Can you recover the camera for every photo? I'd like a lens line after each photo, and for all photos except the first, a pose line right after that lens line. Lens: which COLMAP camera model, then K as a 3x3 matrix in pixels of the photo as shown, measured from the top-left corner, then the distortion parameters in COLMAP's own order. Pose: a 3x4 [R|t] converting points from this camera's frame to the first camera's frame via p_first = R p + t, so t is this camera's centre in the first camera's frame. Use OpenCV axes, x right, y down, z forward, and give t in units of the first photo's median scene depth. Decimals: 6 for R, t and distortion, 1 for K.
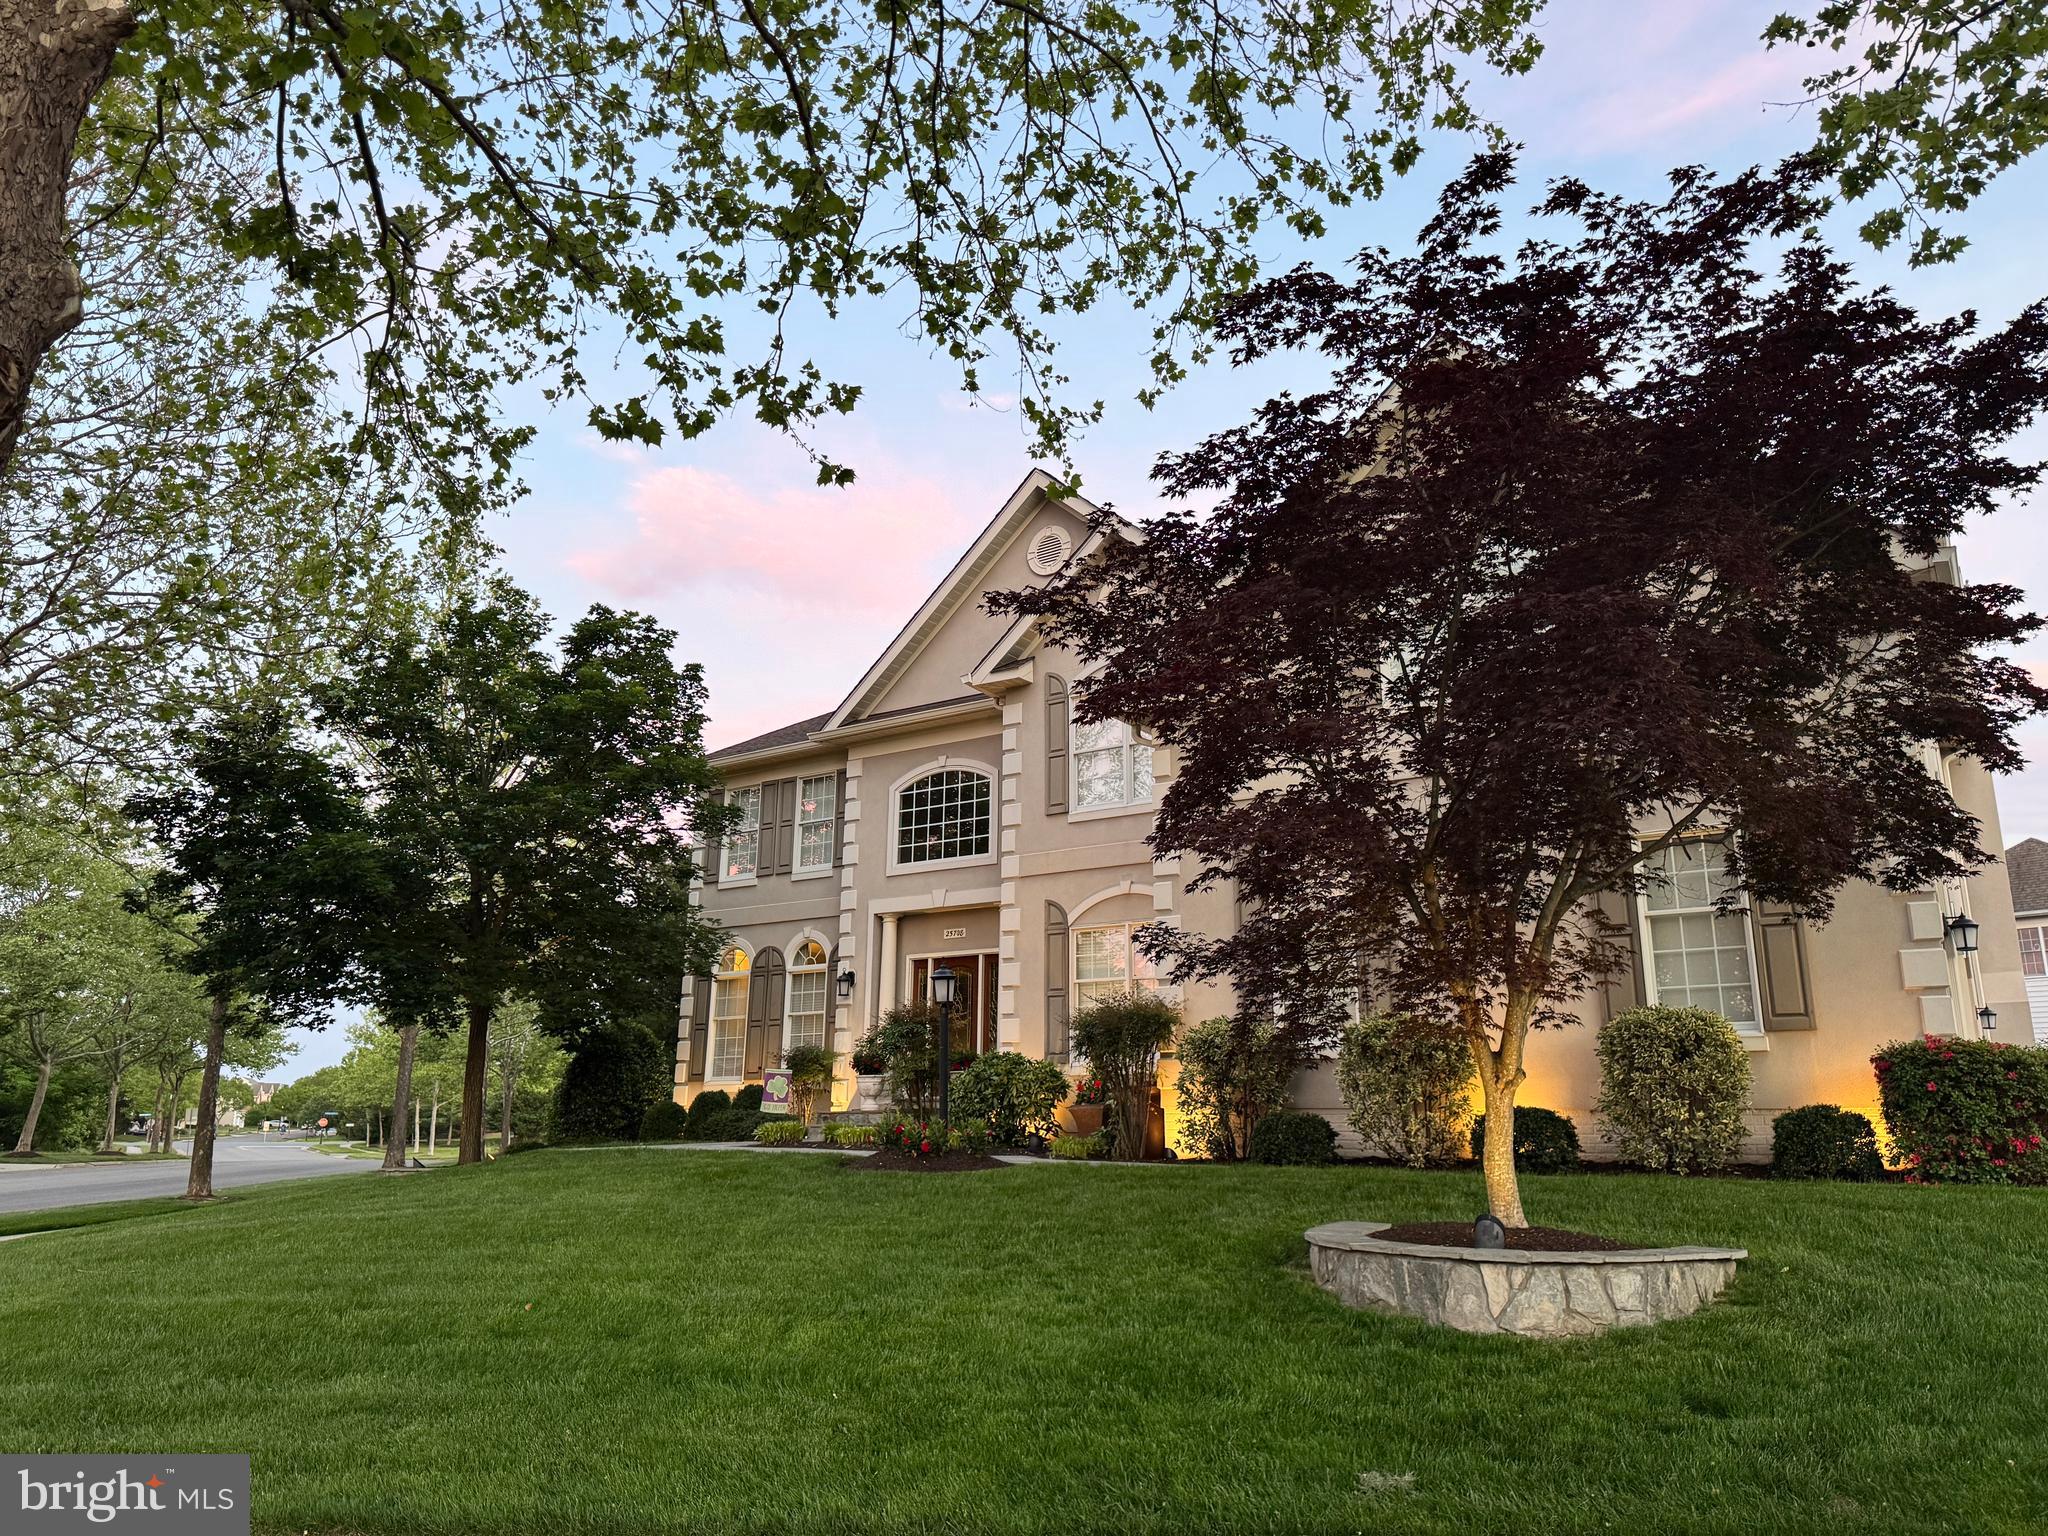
lens RADIAL K [[1415.2, 0, 1024.0], [0, 1415.2, 768.0], [0, 0, 1]] dist [0.145592, -0.213955]
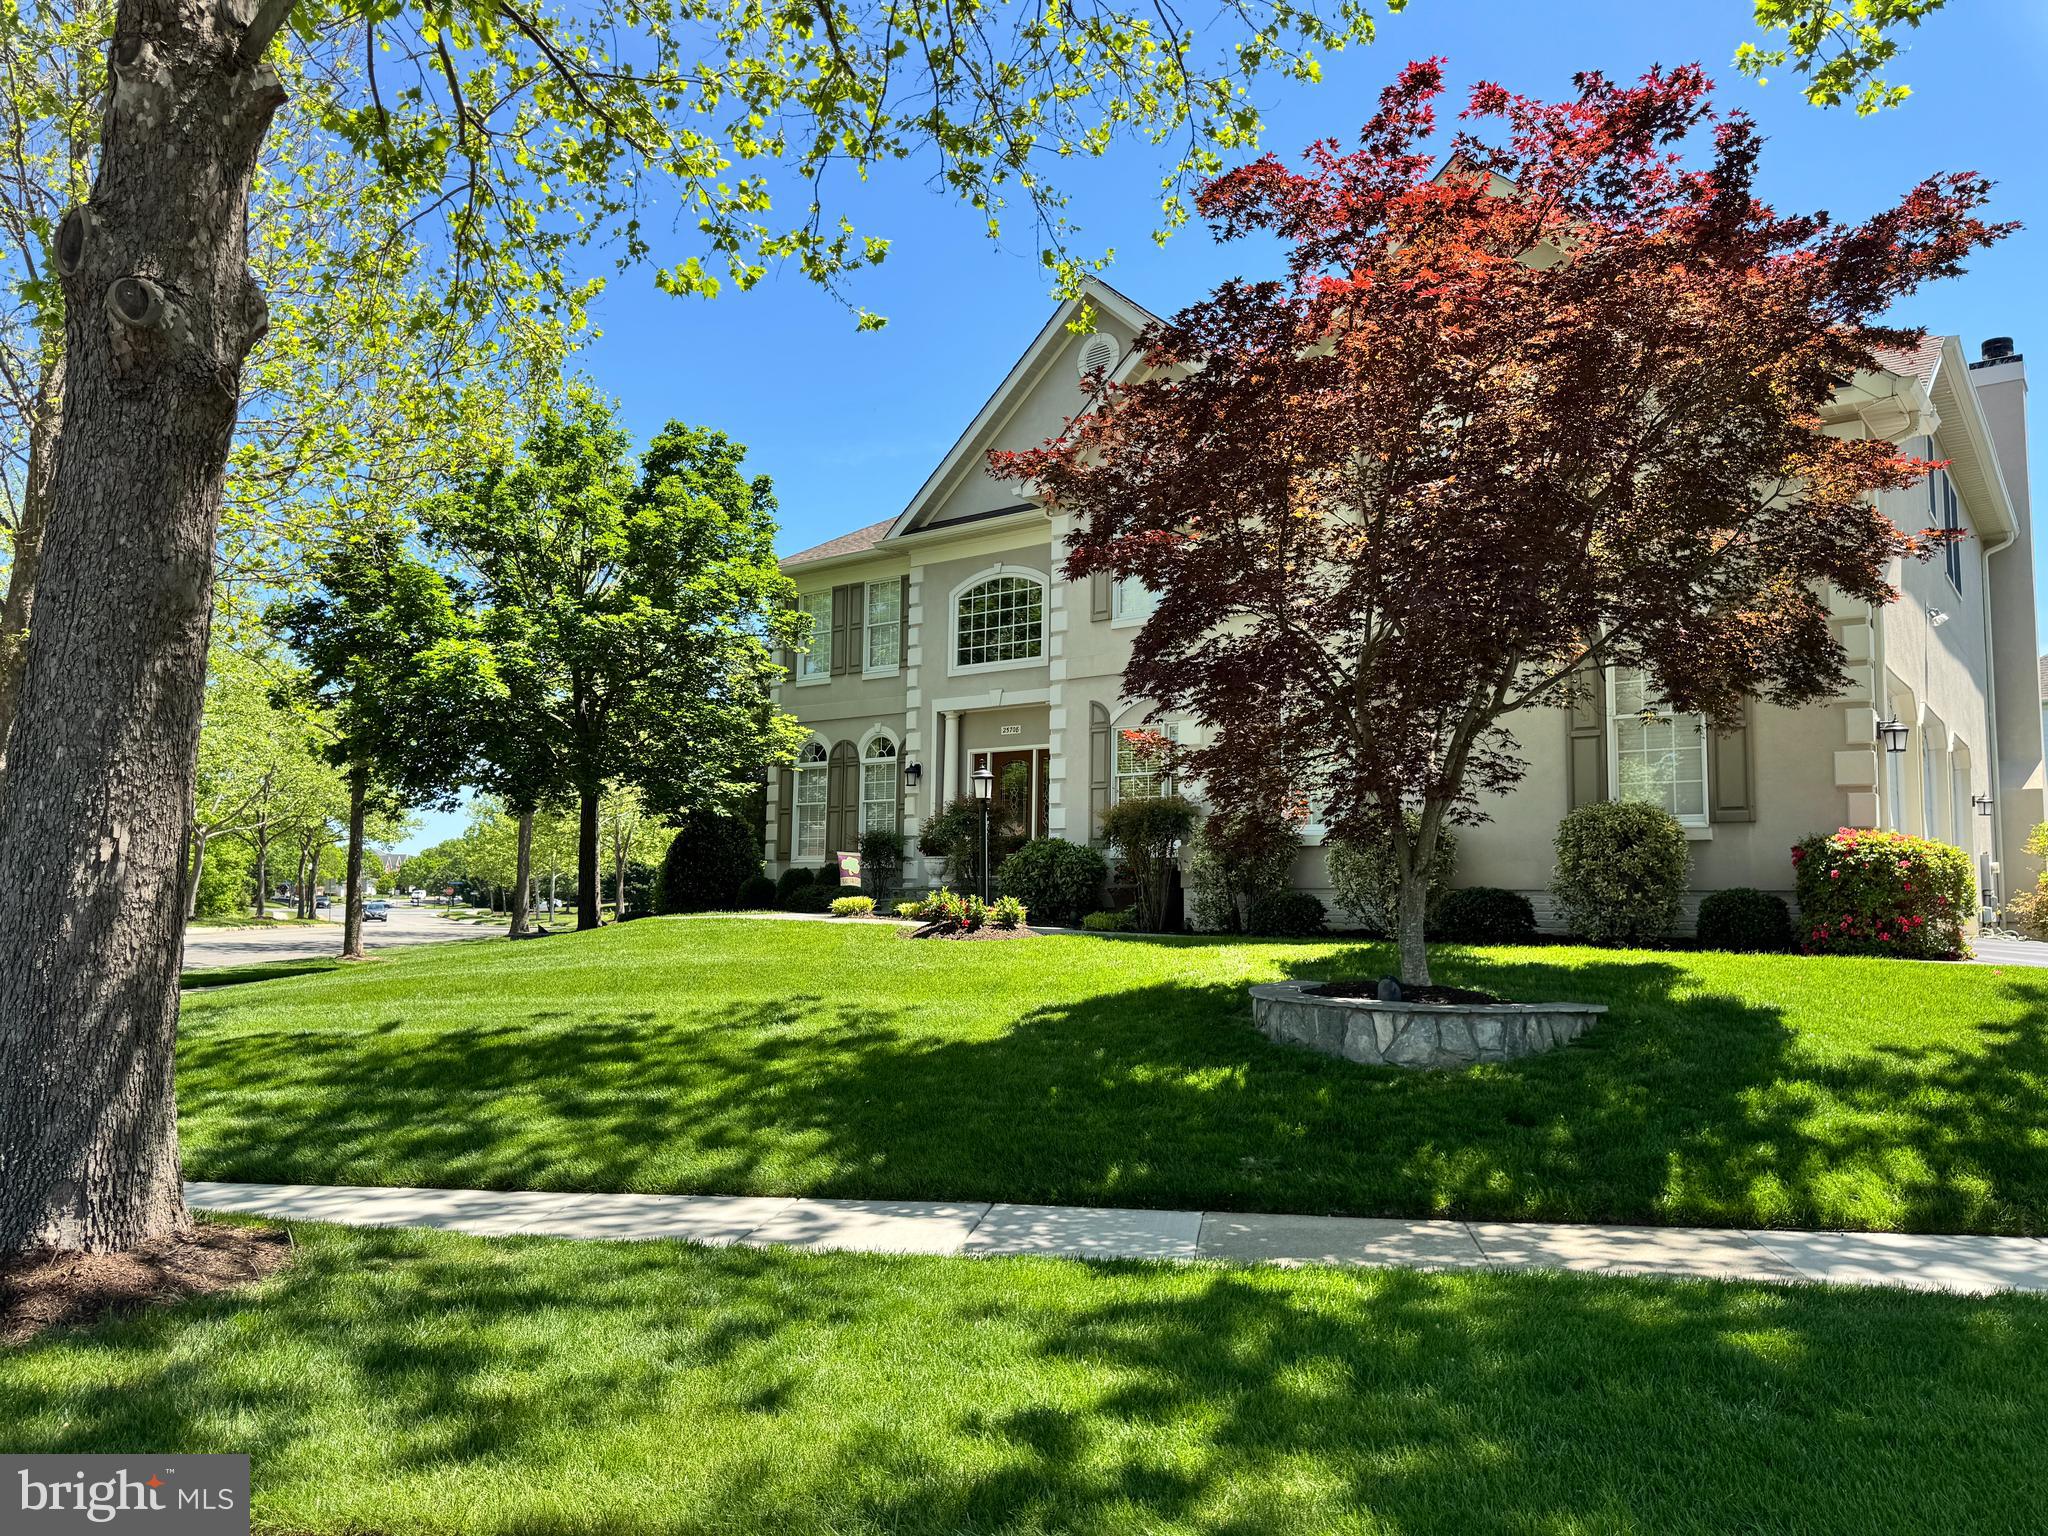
lens RADIAL K [[1415.2, 0, 1024.0], [0, 1415.2, 768.0], [0, 0, 1]] dist [0.145592, -0.213955]
pose [[0.998089, -0.000605, -0.061782, 0.030495], [0.010074, 0.988165, 0.153062, -0.021973], [0.060958, -0.153392, 0.986283, -0.076371]]
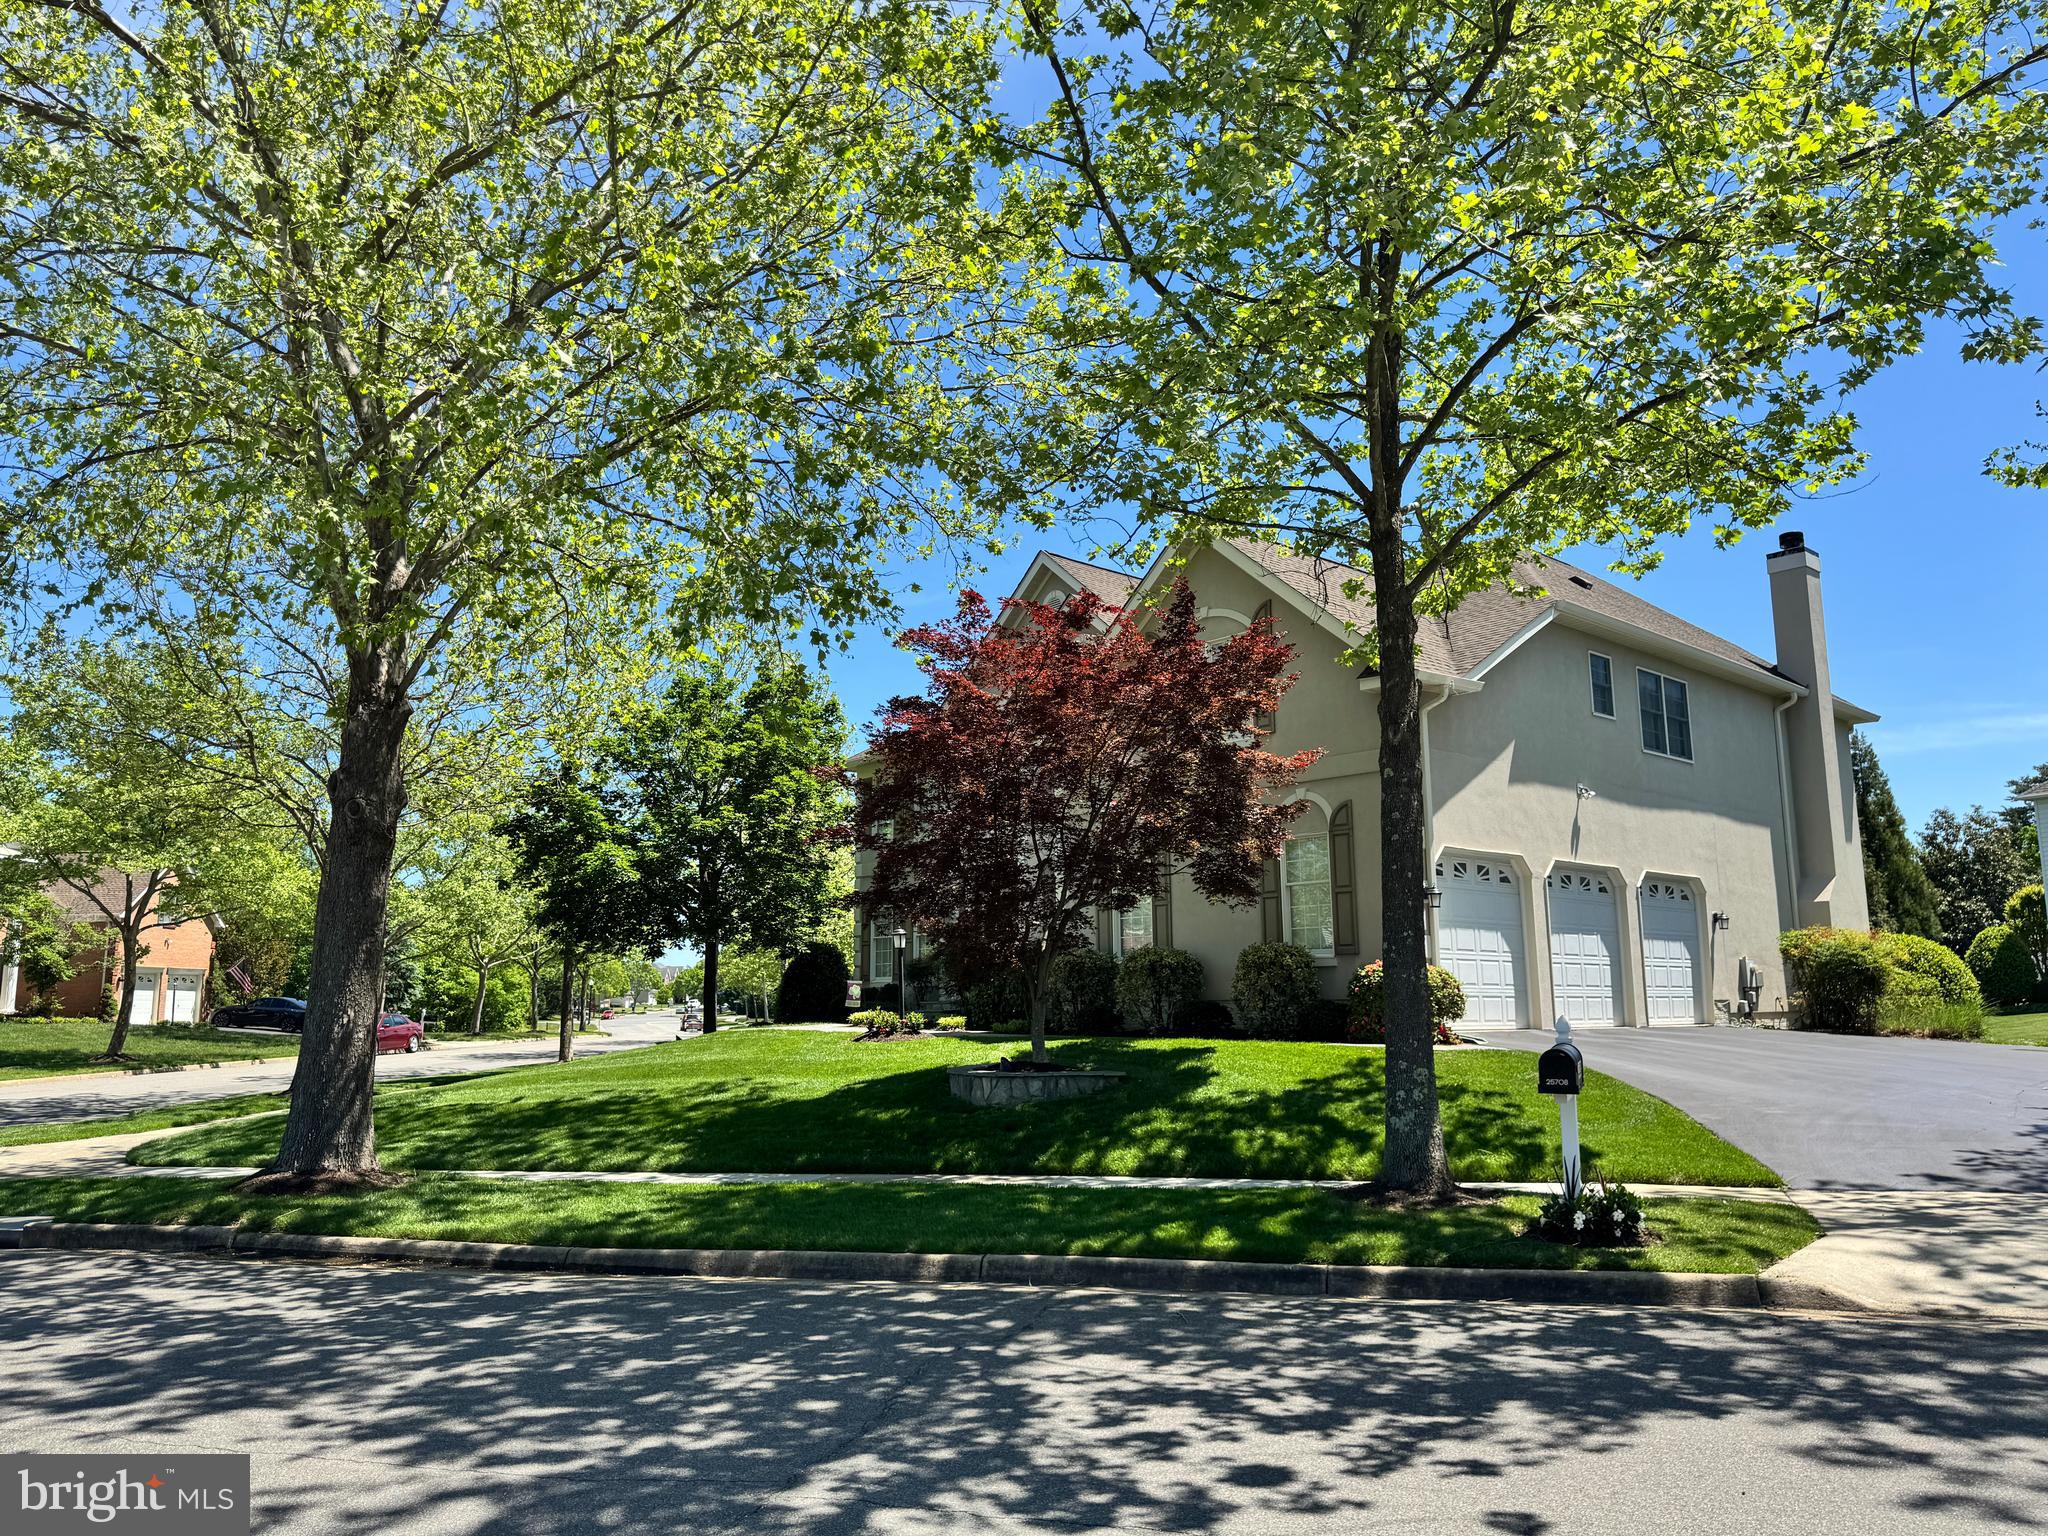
lens RADIAL K [[1415.2, 0, 1024.0], [0, 1415.2, 768.0], [0, 0, 1]] dist [0.145592, -0.213955]
pose [[0.971768, -0.055570, -0.229300, 0.328081], [0.075396, 0.994049, 0.078624, -0.118999], [0.223566, -0.093692, 0.970175, -0.418884]]
